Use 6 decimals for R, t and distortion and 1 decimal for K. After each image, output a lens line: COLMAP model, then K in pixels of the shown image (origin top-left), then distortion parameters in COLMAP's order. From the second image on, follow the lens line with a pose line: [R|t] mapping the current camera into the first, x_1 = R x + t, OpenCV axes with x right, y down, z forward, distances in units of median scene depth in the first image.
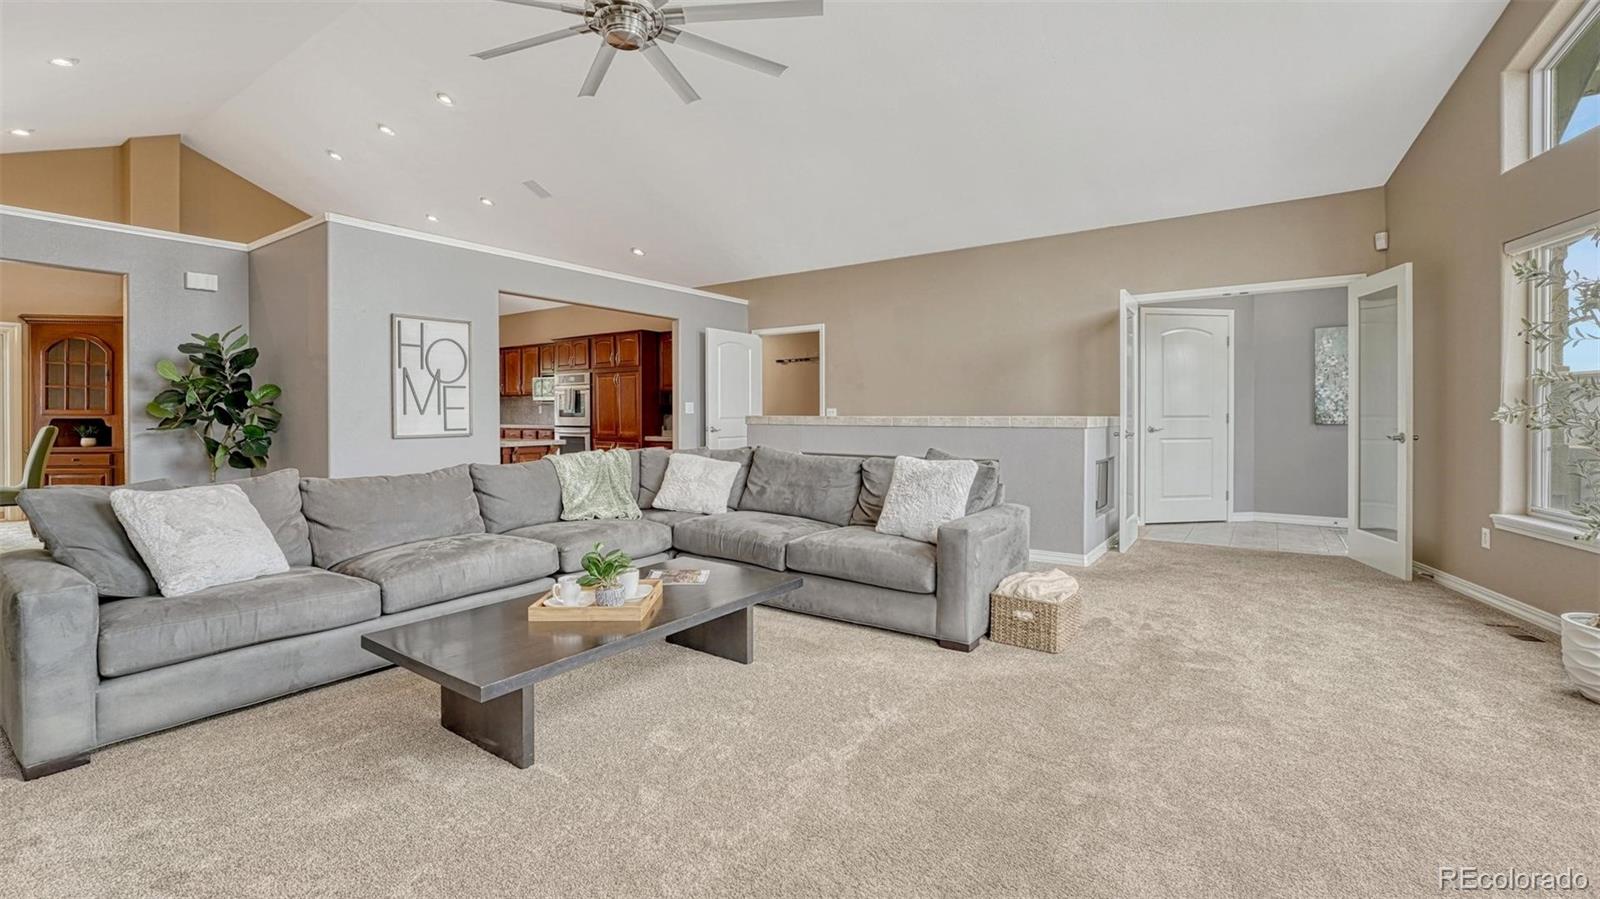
lens RADIAL K [[681.6, 0, 819.1], [0, 681.6, 417.6], [0, 0, 1]] dist [-0.013116, 0.002232]
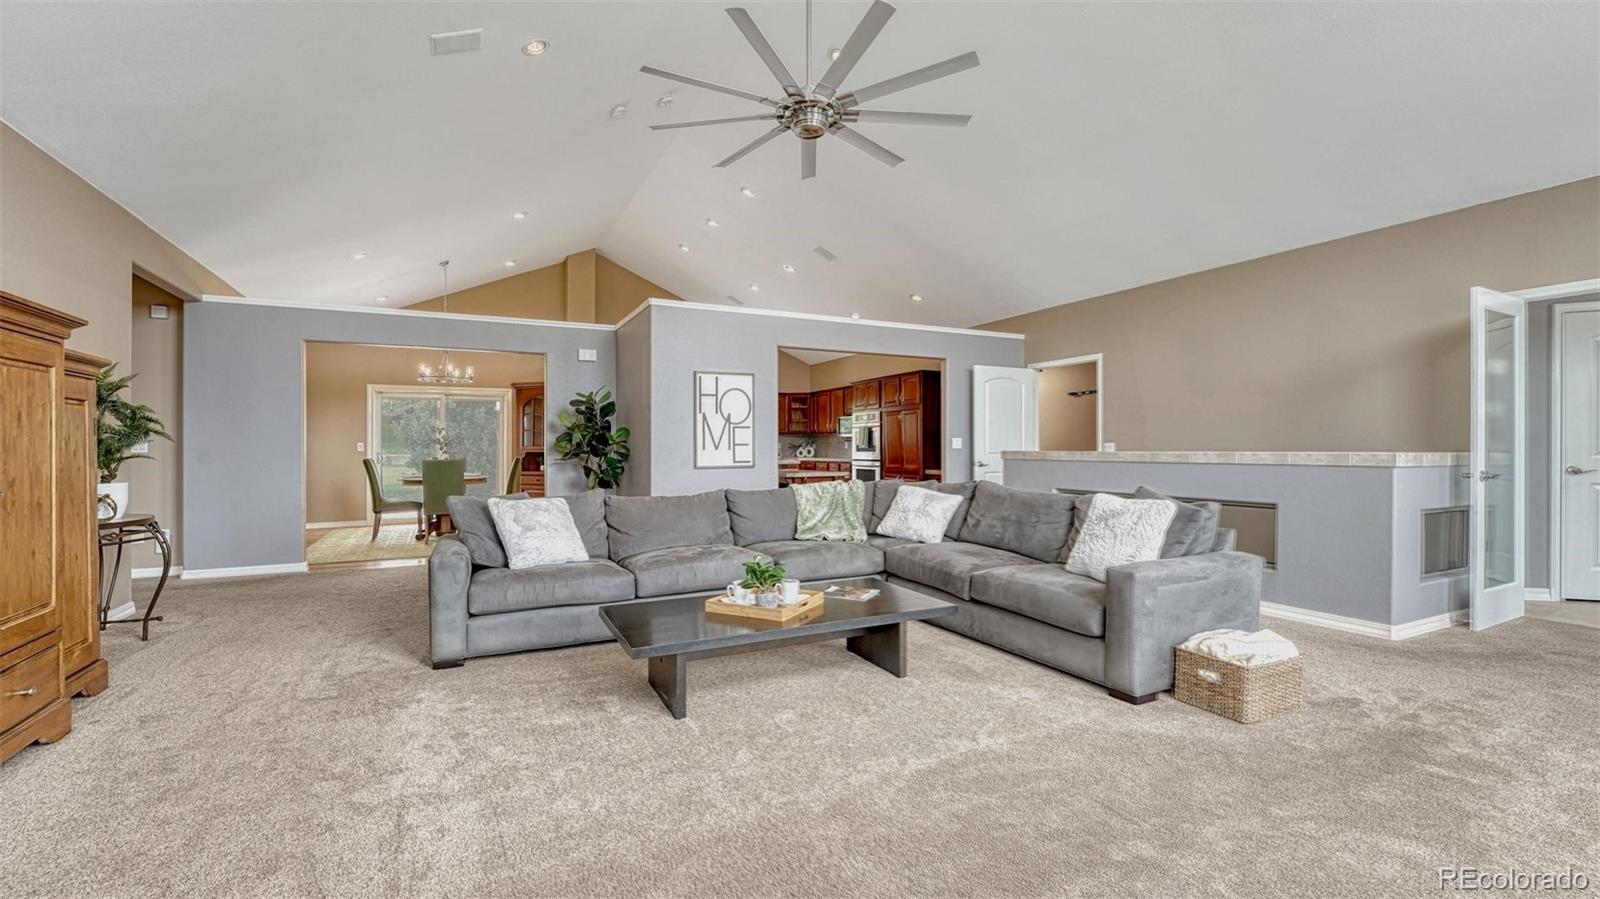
lens RADIAL K [[681.6, 0, 835.2], [0, 681.6, 447.6], [0, 0, 1]] dist [-0.013116, 0.002232]
pose [[0.884790, -0.001103, -0.465989, 0.270087], [-0.002225, 0.999976, -0.006591, -0.000821], [0.465985, 0.006869, 0.884766, -0.016183]]
